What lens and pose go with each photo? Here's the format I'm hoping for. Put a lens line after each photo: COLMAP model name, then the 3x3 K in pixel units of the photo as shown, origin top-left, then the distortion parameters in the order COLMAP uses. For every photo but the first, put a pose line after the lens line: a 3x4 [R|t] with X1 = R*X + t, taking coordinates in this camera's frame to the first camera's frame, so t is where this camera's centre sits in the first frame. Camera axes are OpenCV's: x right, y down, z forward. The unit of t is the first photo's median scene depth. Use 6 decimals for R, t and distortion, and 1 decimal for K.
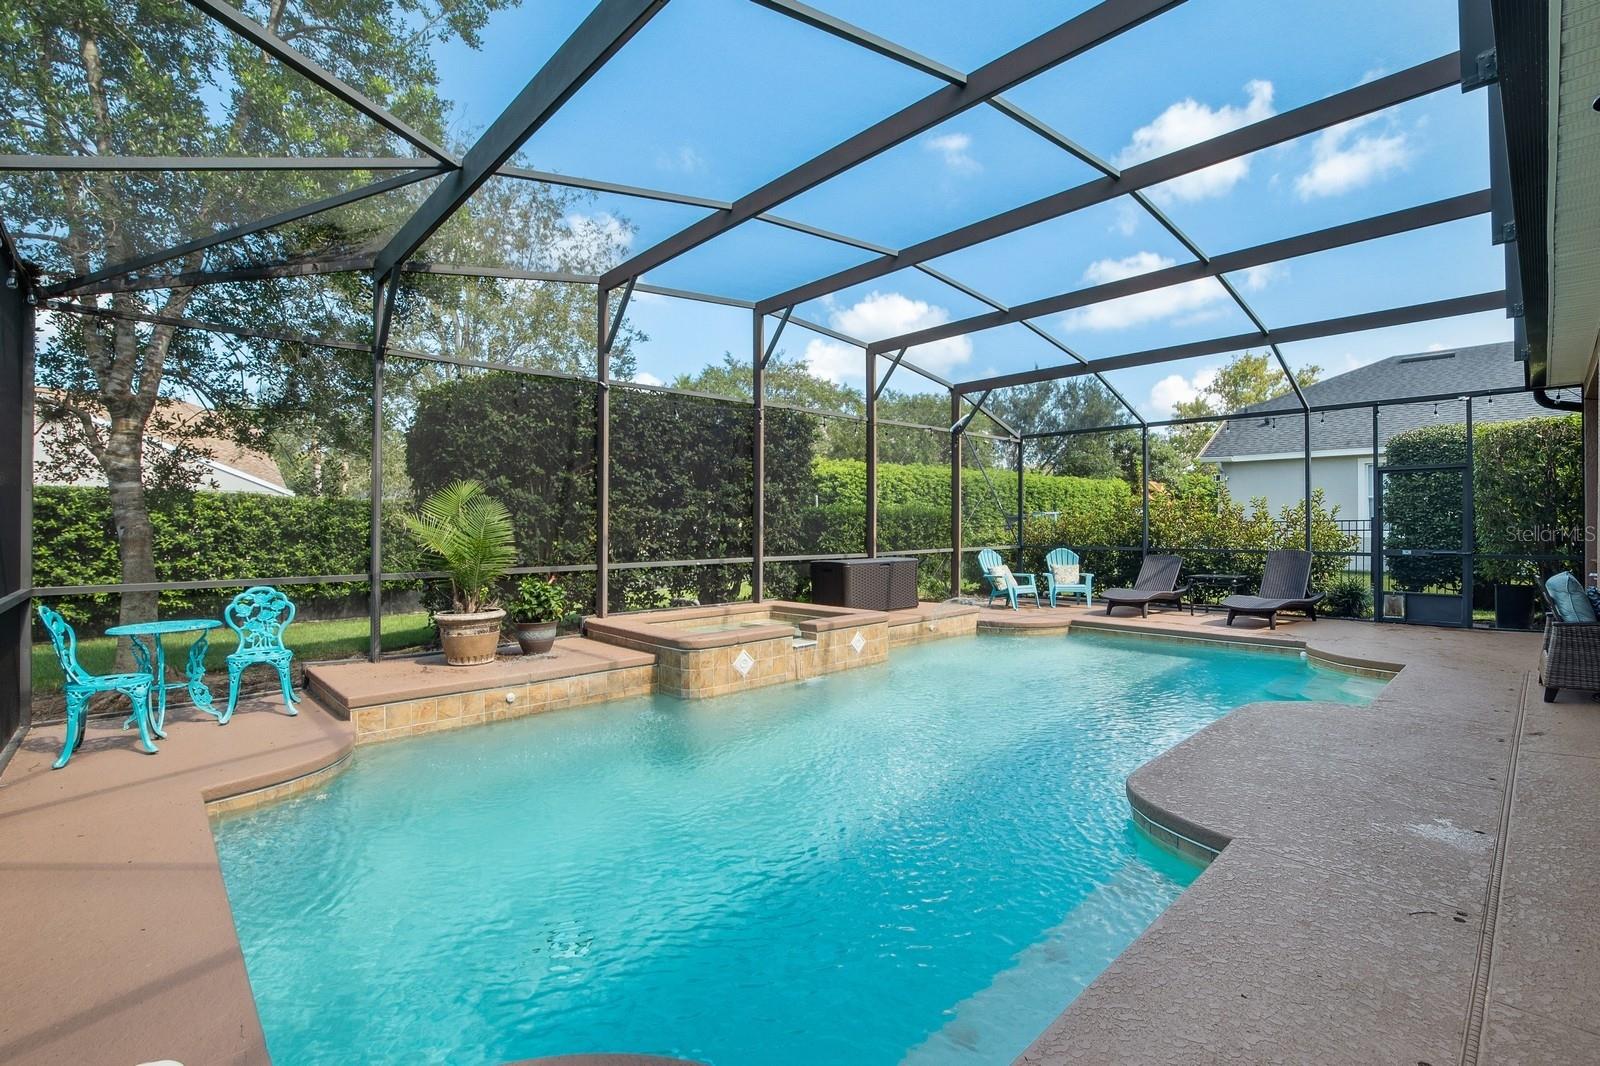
lens RADIAL K [[660.3, 0, 800.0], [0, 660.3, 533.0], [0, 0, 1]] dist [-0.002214, -0.000381]
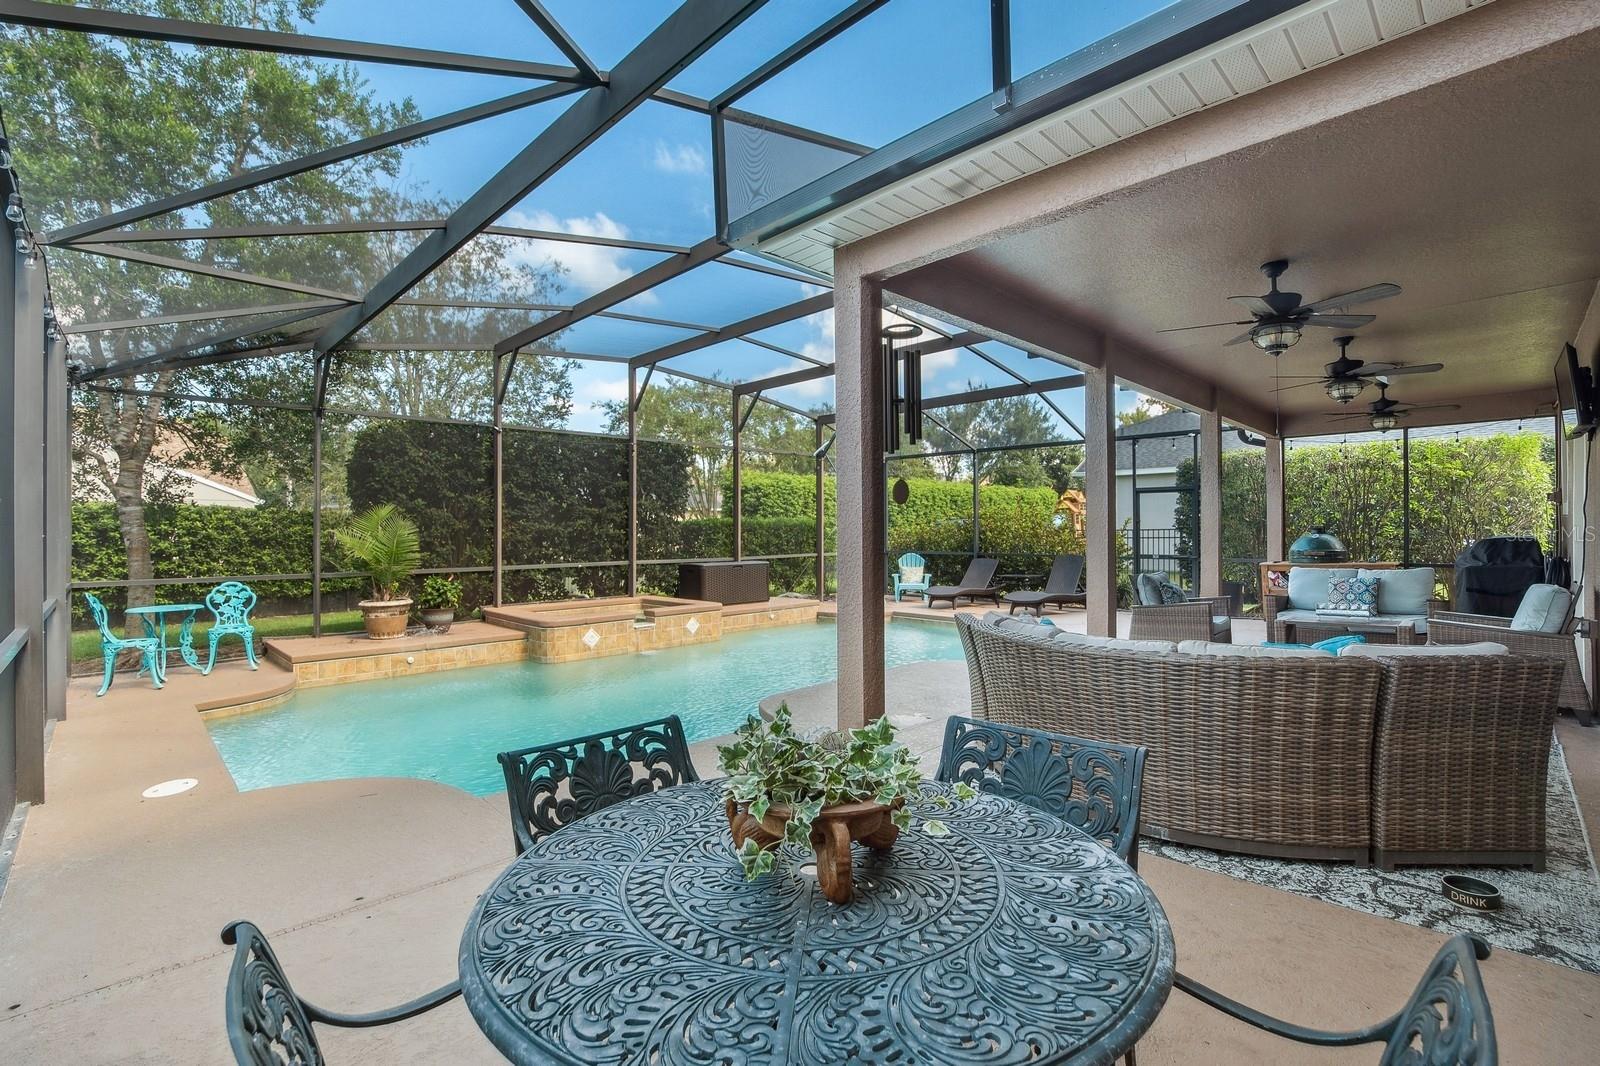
lens RADIAL K [[690.9, 0, 812.2], [0, 690.9, 539.5], [0, 0, 1]] dist [0.001598, 0.000388]
pose [[0.999931, -0.000501, 0.011712, 0.290753], [0.000432, 0.999982, 0.005923, -0.012577], [-0.011715, -0.005917, 0.999914, -0.352647]]
